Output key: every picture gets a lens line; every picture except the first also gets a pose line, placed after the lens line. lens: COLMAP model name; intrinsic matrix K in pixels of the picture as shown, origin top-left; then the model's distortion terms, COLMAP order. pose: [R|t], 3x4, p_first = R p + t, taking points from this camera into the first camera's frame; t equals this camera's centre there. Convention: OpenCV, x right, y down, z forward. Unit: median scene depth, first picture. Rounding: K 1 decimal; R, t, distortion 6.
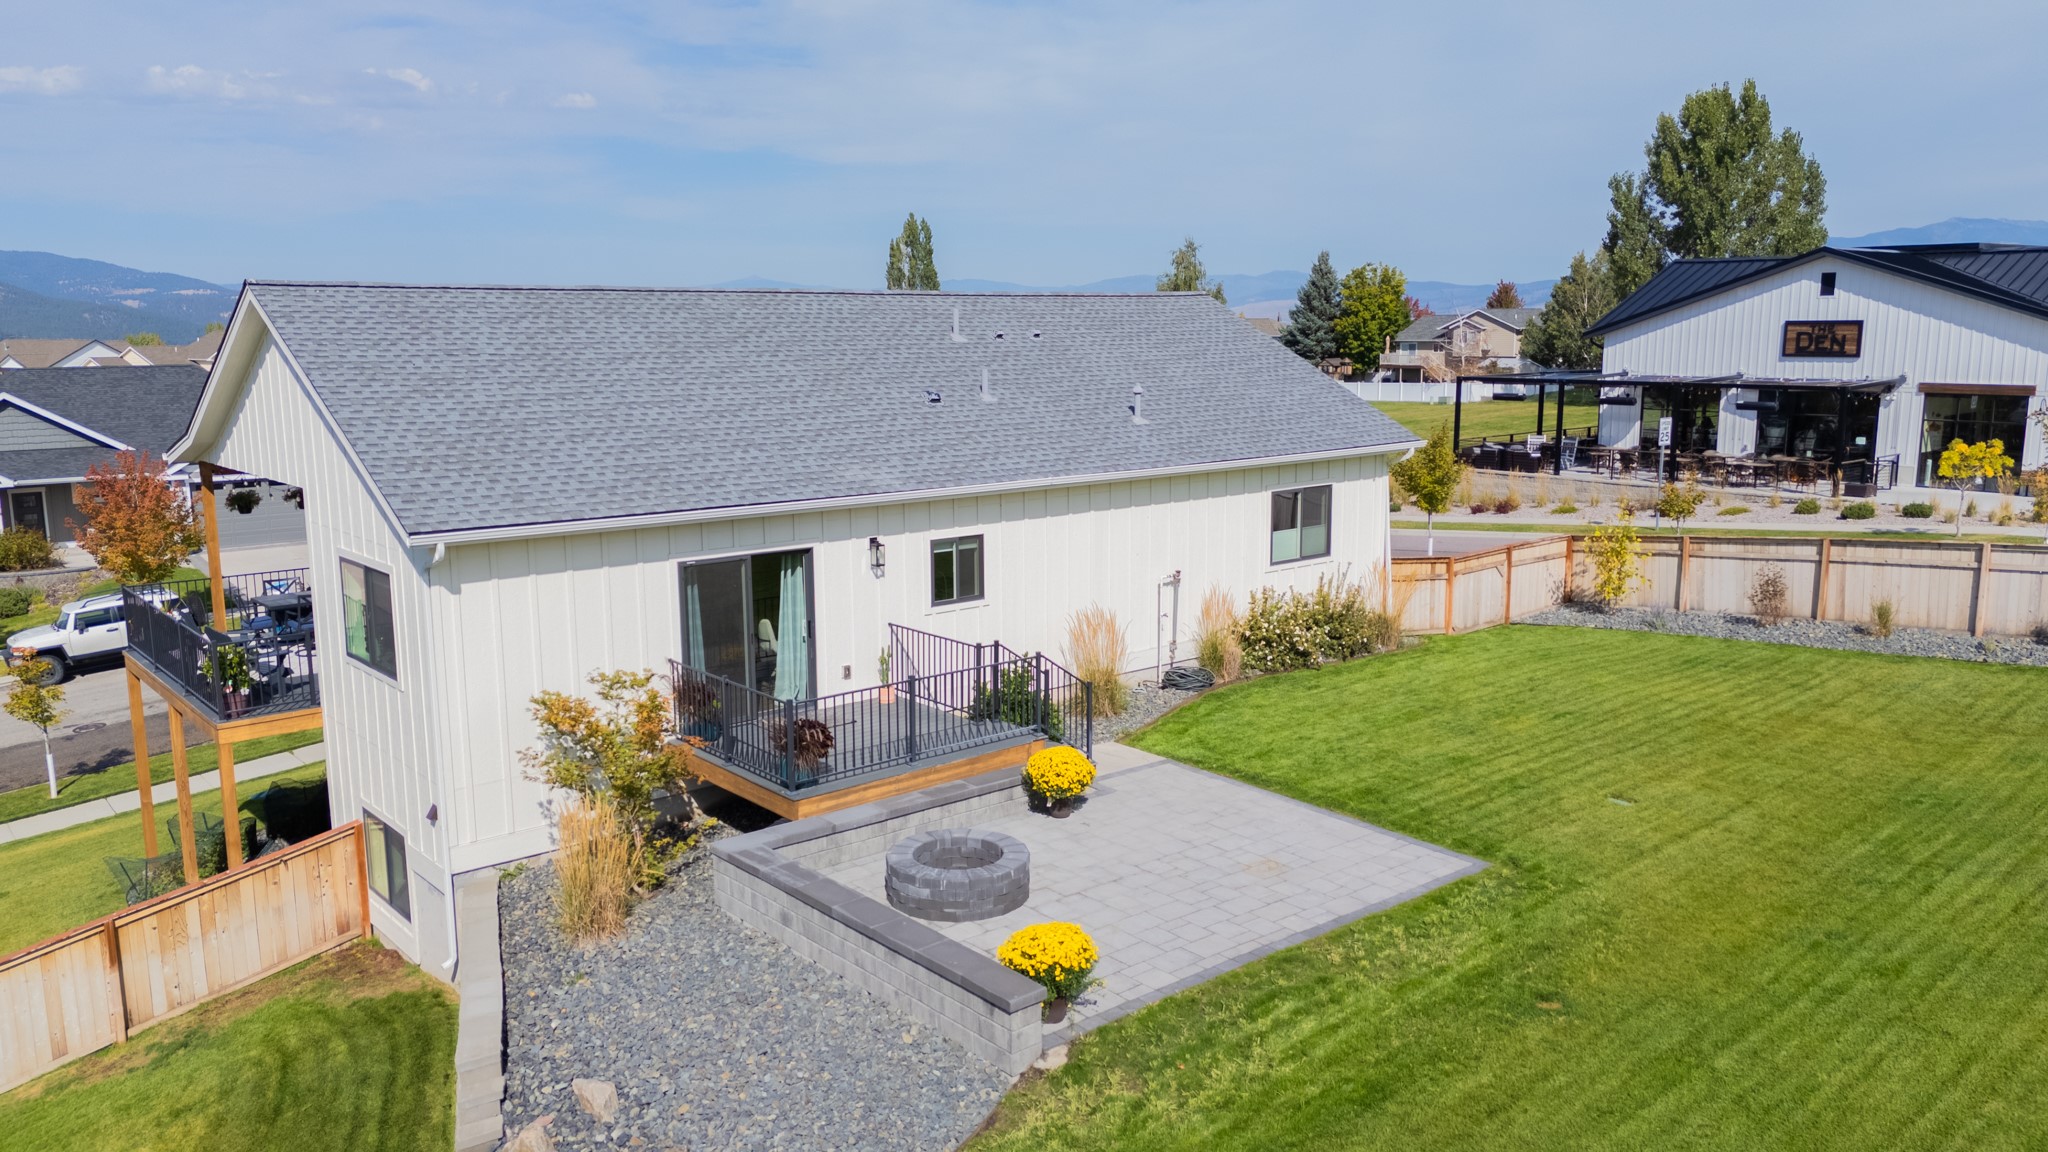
lens RADIAL K [[1515.9, 0, 1026.5], [0, 1515.9, 575.0], [0, 0, 1]] dist [0.056811, -0.050340]
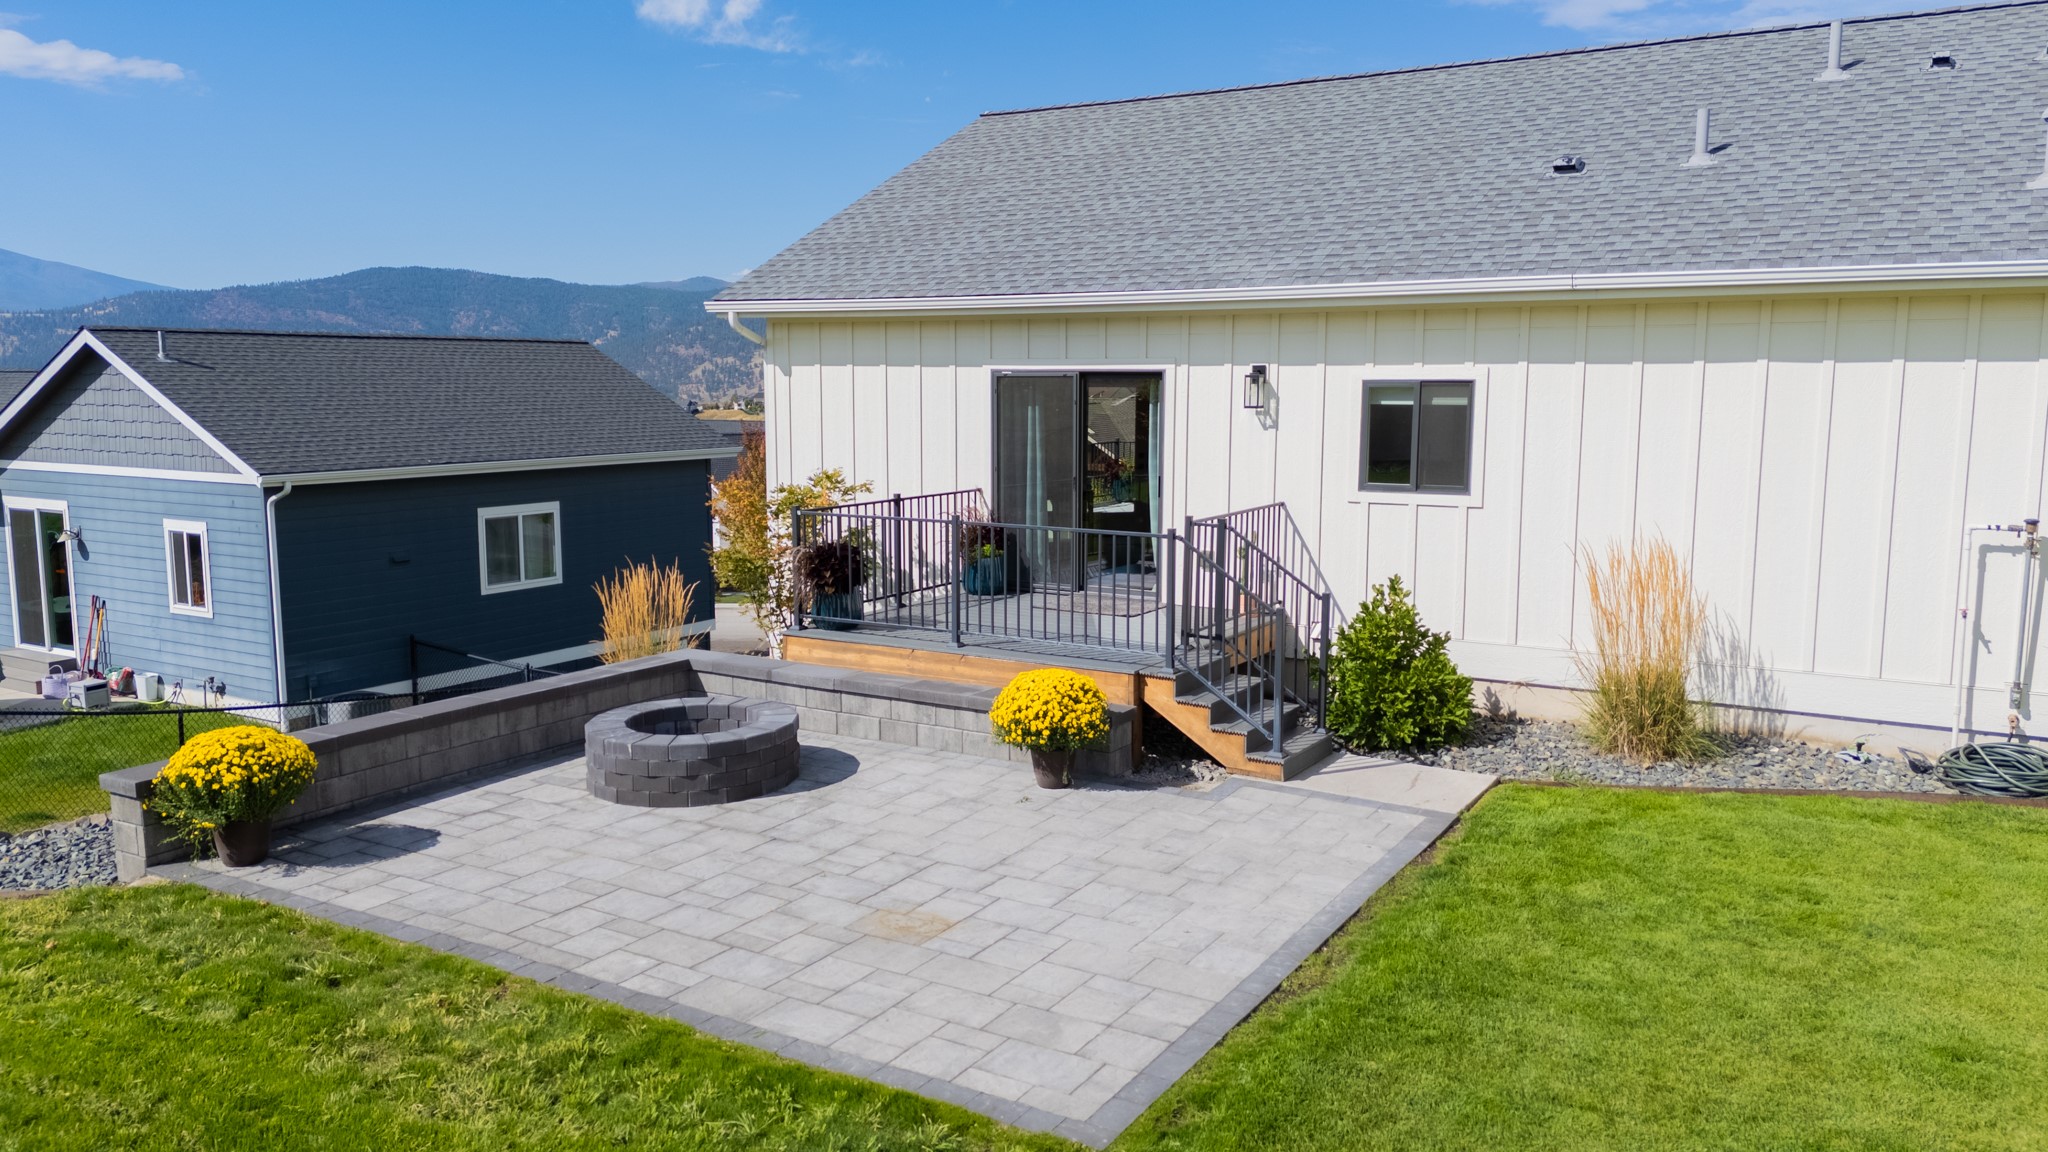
lens RADIAL K [[1515.9, 0, 1026.6], [0, 1515.9, 578.8], [0, 0, 1]] dist [0.056811, -0.050340]
pose [[0.319900, 0.125192, -0.939144, 0.510750], [-0.168952, 0.982882, 0.073473, 0.035671], [0.932266, 0.135167, 0.335575, 0.719301]]
